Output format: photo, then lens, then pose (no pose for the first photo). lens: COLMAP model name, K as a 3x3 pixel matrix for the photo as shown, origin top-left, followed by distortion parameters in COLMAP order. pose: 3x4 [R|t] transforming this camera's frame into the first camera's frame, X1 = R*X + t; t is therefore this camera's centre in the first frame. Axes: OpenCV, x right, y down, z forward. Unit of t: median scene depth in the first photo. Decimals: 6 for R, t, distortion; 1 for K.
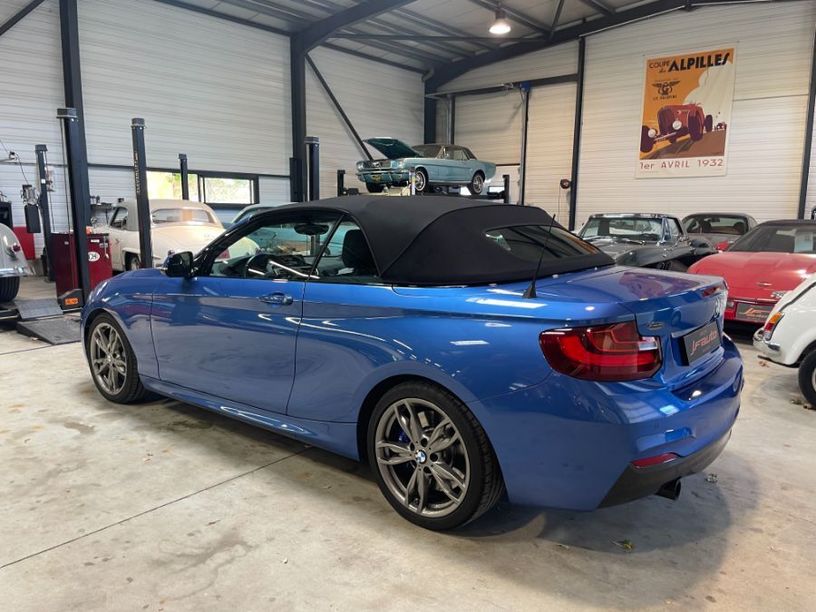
lens RADIAL K [[620.3, 0, 409.6], [0, 620.3, 313.2], [0, 0, 1]] dist [0.094576, -0.130713]
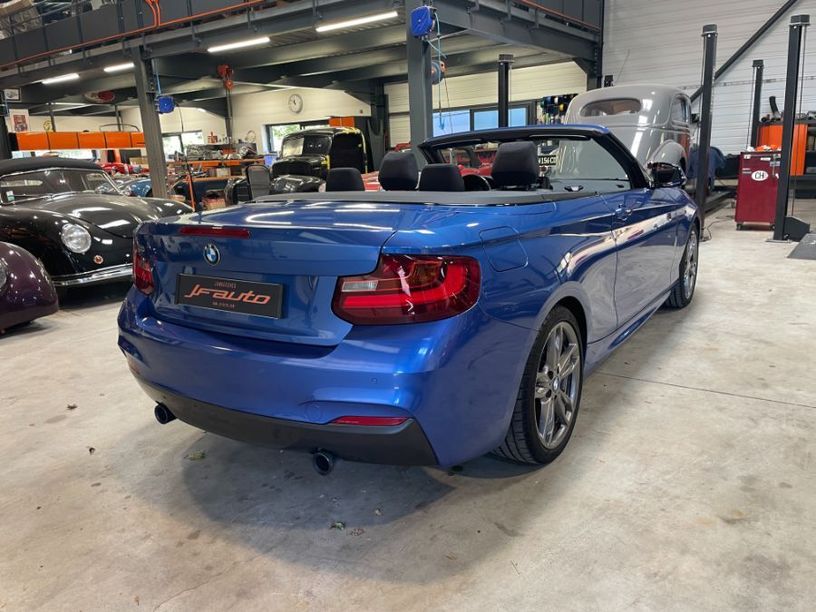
lens RADIAL K [[618.2, 0, 398.8], [0, 618.2, 310.3], [0, 0, 1]] dist [0.091229, -0.124604]
pose [[0.081699, 0.238310, -0.967747, 0.436545], [-0.113683, 0.966883, 0.228501, -0.050011], [0.990152, 0.091348, 0.106085, 0.391586]]
